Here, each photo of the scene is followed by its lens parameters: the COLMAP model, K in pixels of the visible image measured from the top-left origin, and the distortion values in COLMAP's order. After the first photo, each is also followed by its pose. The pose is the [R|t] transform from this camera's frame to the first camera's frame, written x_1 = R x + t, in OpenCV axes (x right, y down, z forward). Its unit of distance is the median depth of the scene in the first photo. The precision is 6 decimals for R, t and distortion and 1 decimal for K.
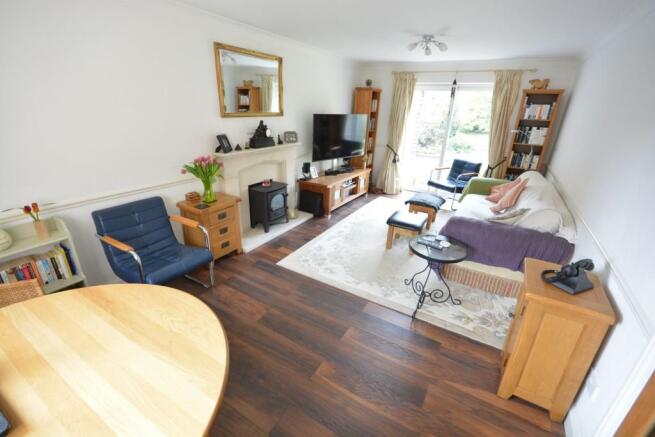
lens RADIAL K [[288.6, 0, 327.5], [0, 288.6, 218.5], [0, 0, 1]] dist [0.000109, 0.000087]
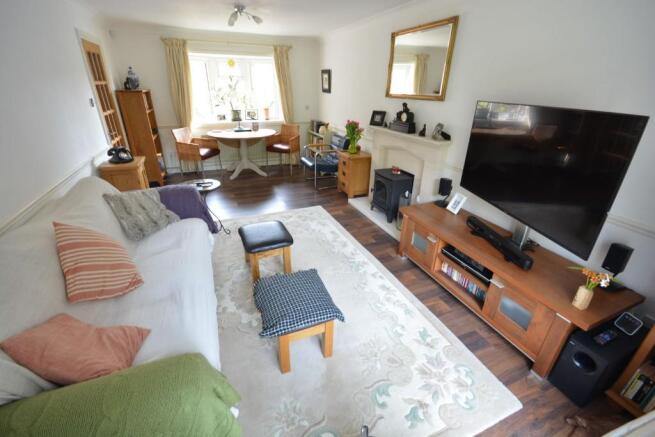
lens RADIAL K [[288.6, 0, 327.5], [0, 288.6, 218.5], [0, 0, 1]] dist [0.000109, 0.000087]
pose [[-0.598384, 0.304837, -0.740953, 0.669521], [-0.318999, 0.757687, 0.569341, -0.469859], [0.734967, 0.577048, -0.356145, 1.261272]]
